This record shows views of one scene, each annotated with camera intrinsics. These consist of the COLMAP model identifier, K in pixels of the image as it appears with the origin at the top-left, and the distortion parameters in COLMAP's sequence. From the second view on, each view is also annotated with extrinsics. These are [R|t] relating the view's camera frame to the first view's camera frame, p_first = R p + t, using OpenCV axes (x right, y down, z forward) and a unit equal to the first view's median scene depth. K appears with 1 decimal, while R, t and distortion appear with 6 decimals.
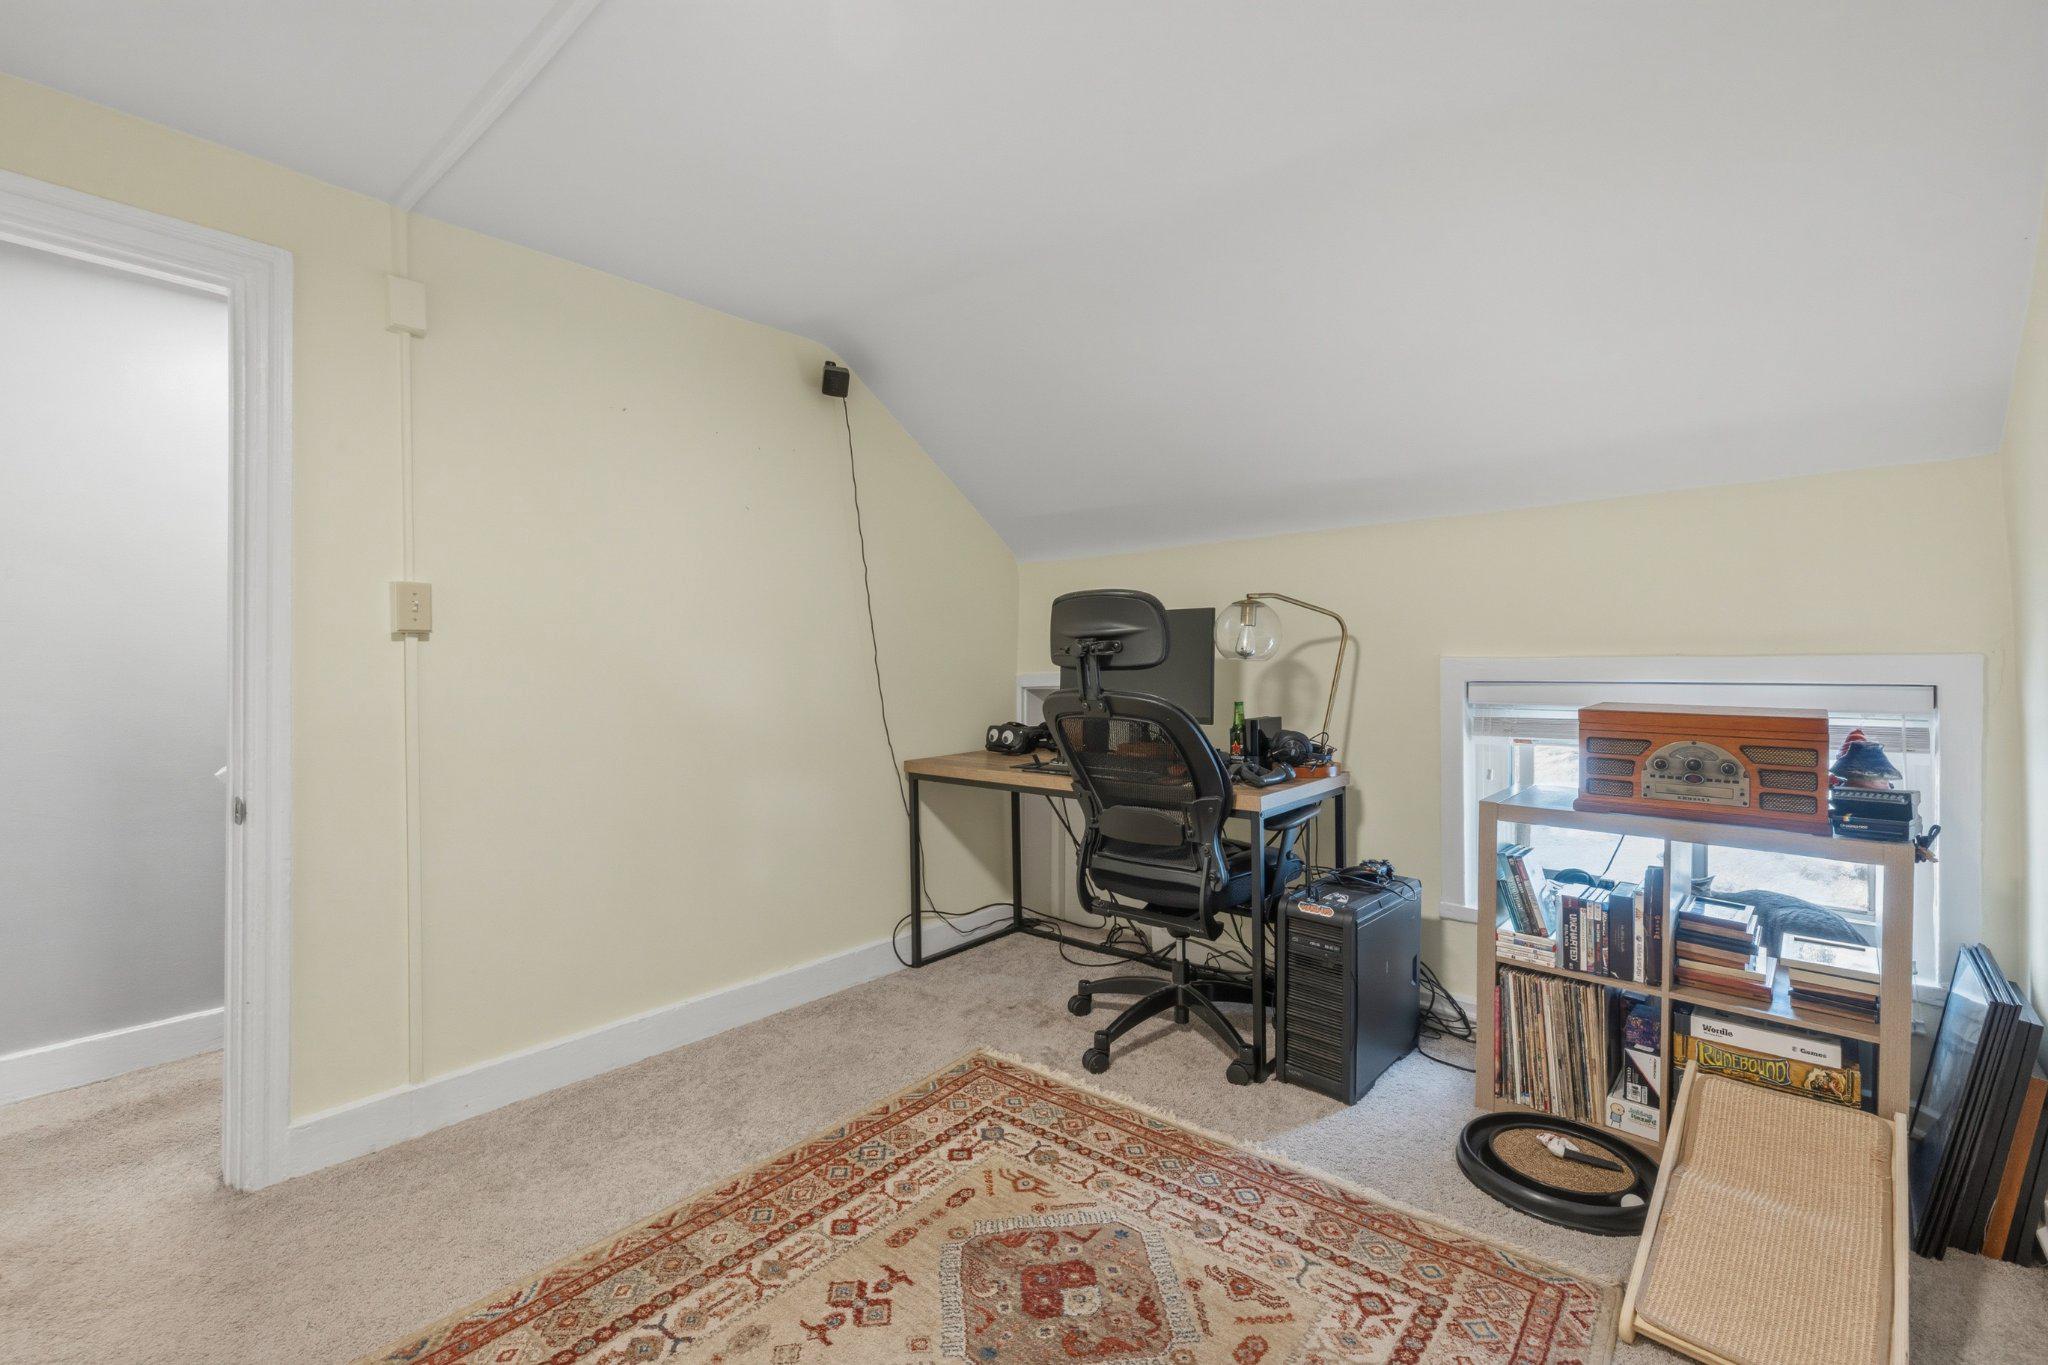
lens RADIAL K [[891.7, 0, 1020.0], [0, 891.7, 673.2], [0, 0, 1]] dist [0.003388, 0.000498]
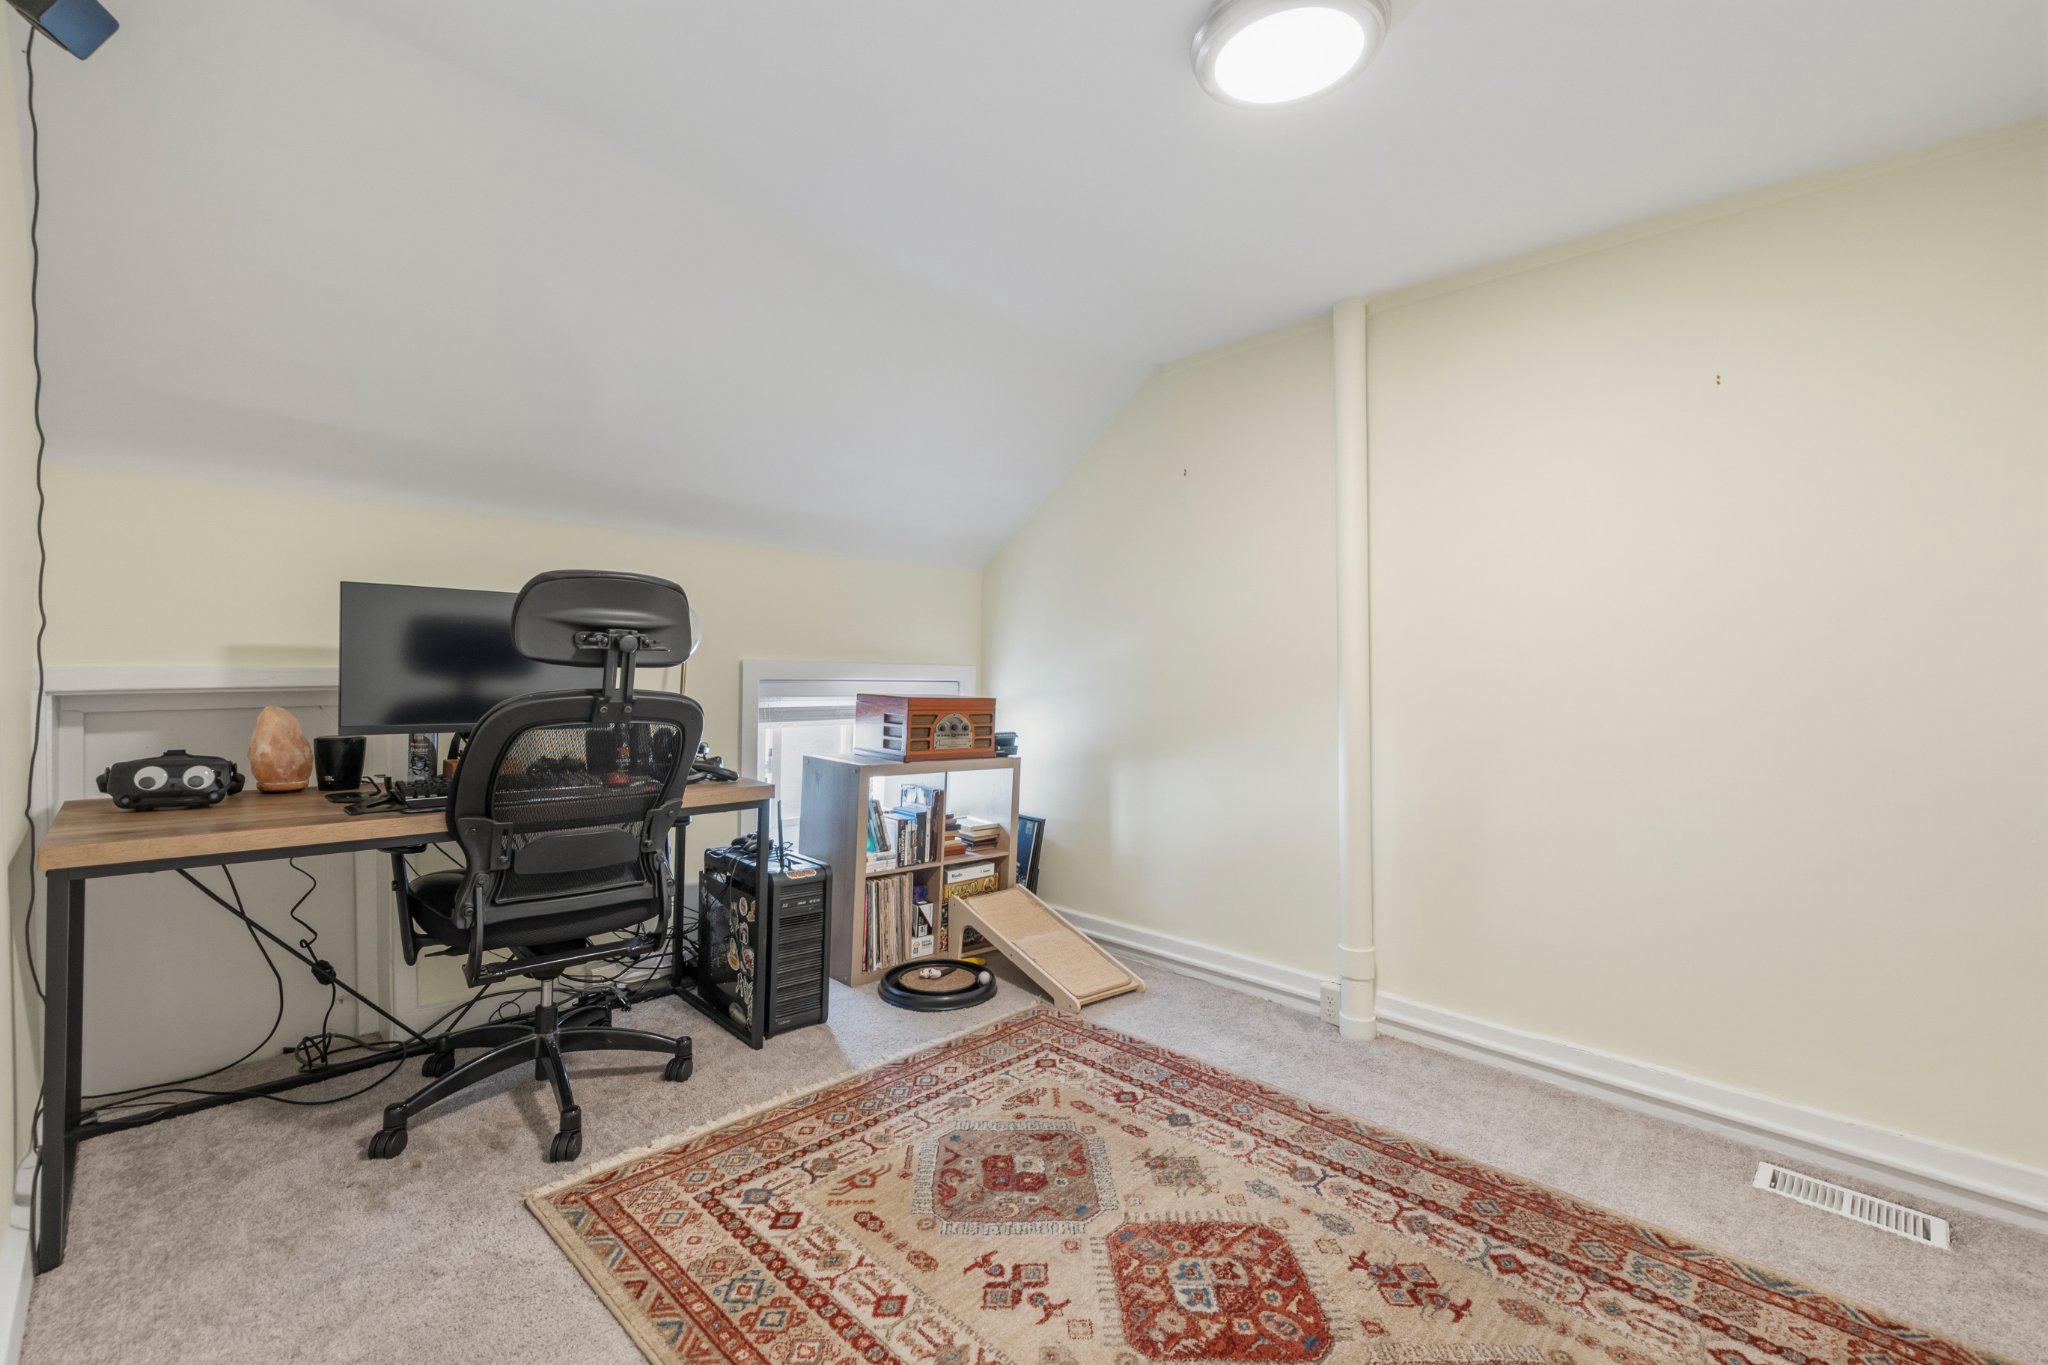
lens RADIAL K [[891.7, 0, 1020.0], [0, 891.7, 679.5], [0, 0, 1]] dist [0.003388, 0.000498]
pose [[0.061356, -0.000916, 0.998116, -0.939180], [-0.009005, 0.999958, 0.001472, 0.005641], [-0.998075, -0.009079, 0.061345, 0.732353]]
